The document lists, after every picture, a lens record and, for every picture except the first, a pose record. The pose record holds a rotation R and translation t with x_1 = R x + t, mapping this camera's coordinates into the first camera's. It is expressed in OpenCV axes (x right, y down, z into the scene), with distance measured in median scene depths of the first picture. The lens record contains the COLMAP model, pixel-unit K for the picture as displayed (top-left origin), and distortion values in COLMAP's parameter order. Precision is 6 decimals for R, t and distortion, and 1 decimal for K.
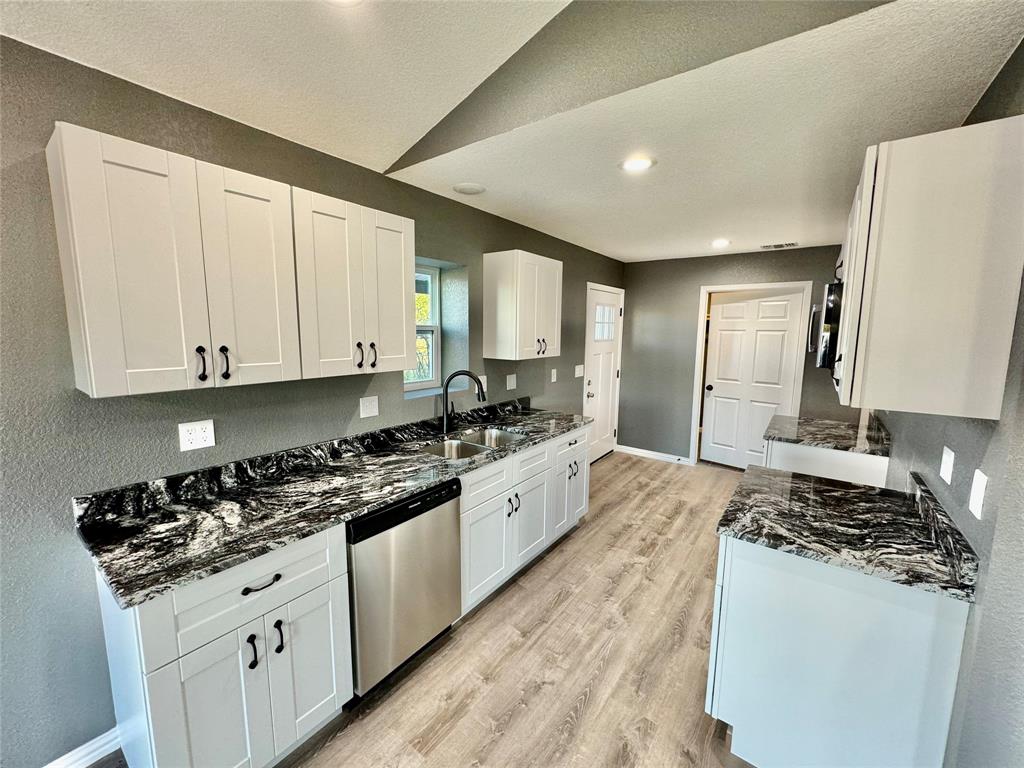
lens RADIAL K [[408.2, 0, 509.6], [0, 408.2, 381.0], [0, 0, 1]] dist [-0.003411, 0.001185]
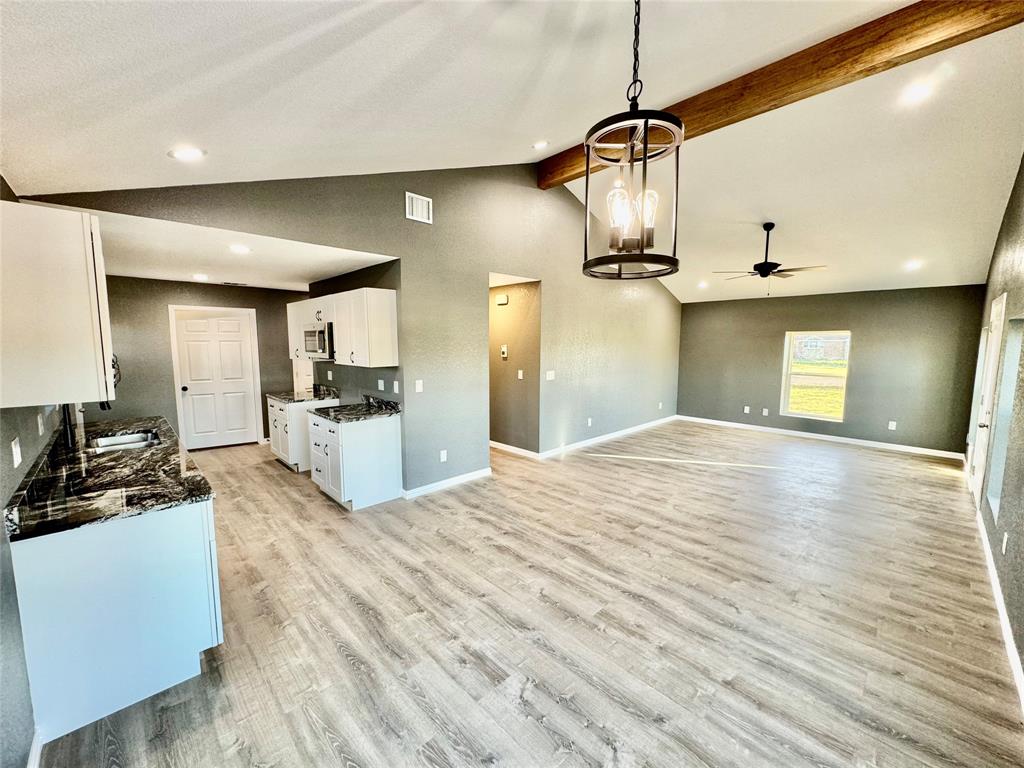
lens RADIAL K [[408.2, 0, 510.5], [0, 408.2, 384.8], [0, 0, 1]] dist [-0.003411, 0.001185]
pose [[0.164858, -0.118148, 0.979215, -1.592368], [0.124007, 0.987405, 0.098258, 0.016935], [-0.978491, 0.105230, 0.177433, -0.458699]]
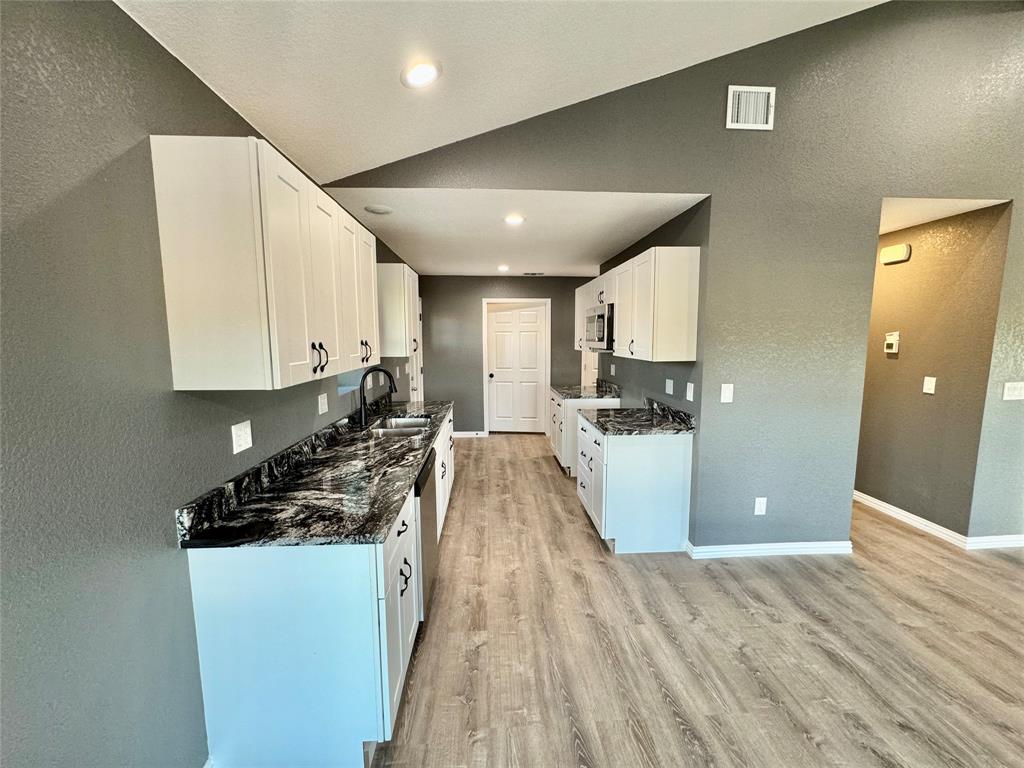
lens RADIAL K [[408.2, 0, 511.7], [0, 408.2, 384.4], [0, 0, 1]] dist [-0.003411, 0.001185]
pose [[0.768685, -0.089493, 0.633336, -0.892950], [0.093239, 0.995265, 0.027471, 0.043190], [-0.632795, 0.037935, 0.773390, -0.168647]]
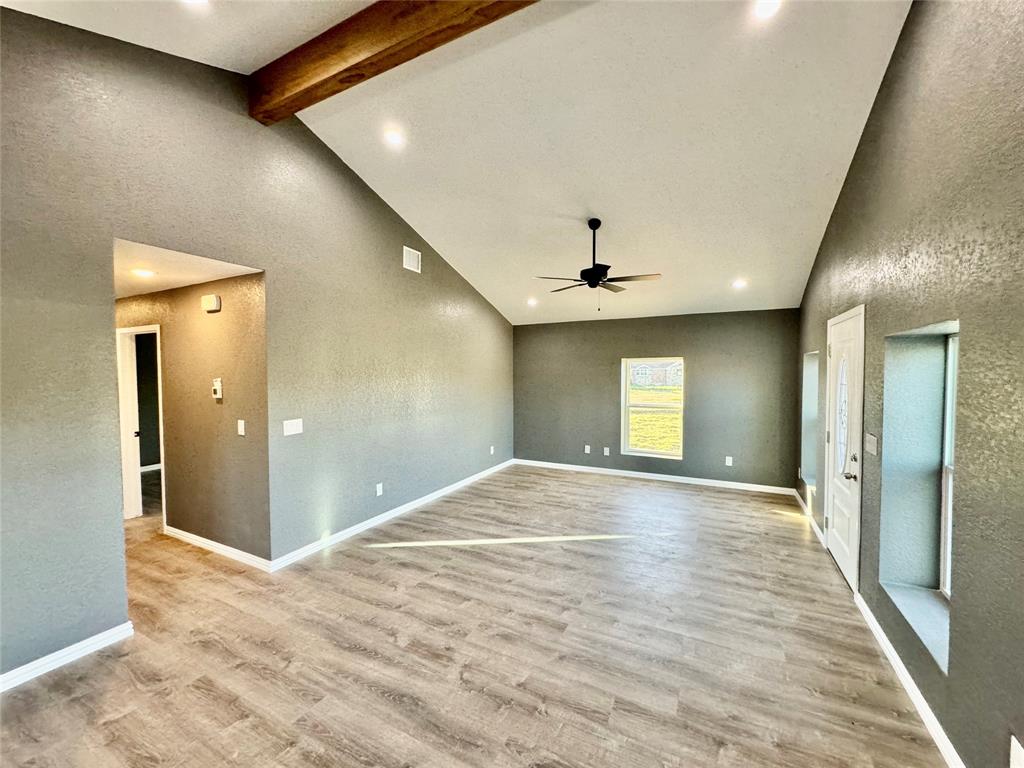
lens RADIAL K [[408.2, 0, 513.9], [0, 408.2, 385.3], [0, 0, 1]] dist [-0.003411, 0.001185]
pose [[-0.163958, -0.045762, 0.985405, -0.405026], [0.128119, 0.989475, 0.067268, 0.111525], [-0.978112, 0.137278, -0.156369, -1.000668]]
